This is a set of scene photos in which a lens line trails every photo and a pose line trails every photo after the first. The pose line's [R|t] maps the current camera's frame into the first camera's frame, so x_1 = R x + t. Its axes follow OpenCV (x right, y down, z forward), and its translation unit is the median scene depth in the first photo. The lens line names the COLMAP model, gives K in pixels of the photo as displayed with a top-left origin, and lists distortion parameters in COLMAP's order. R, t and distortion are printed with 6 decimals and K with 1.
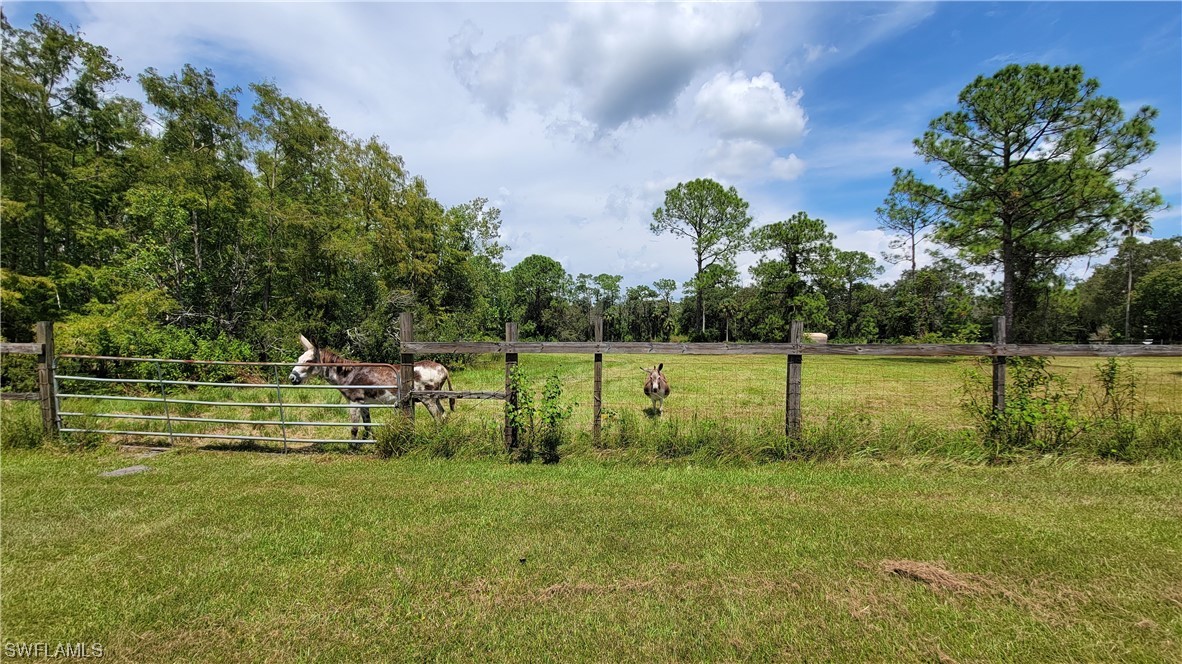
lens RADIAL K [[477.8, 0, 594.4], [0, 477.8, 337.6], [0, 0, 1]] dist [-0.000662, -0.000292]
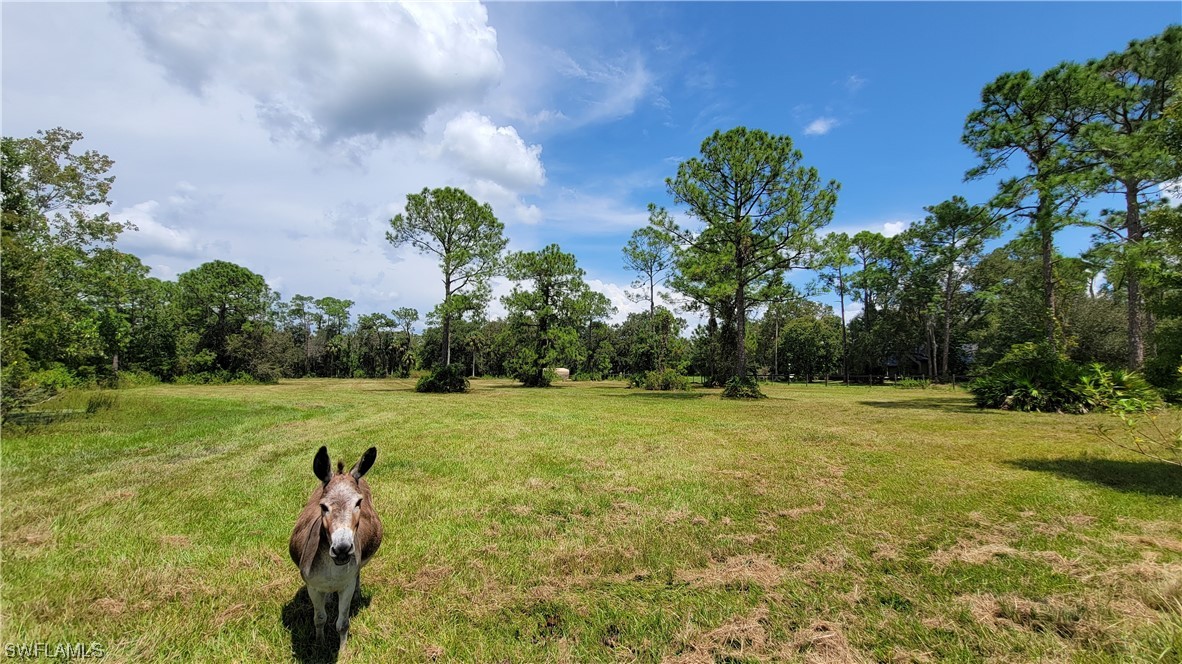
lens RADIAL K [[477.8, 0, 594.4], [0, 477.8, 337.6], [0, 0, 1]] dist [-0.000662, -0.000292]
pose [[0.865847, 0.036365, 0.498985, 0.021199], [0.000029, 0.997351, -0.072734, -0.000694], [-0.500308, 0.062991, 0.863553, 0.116518]]
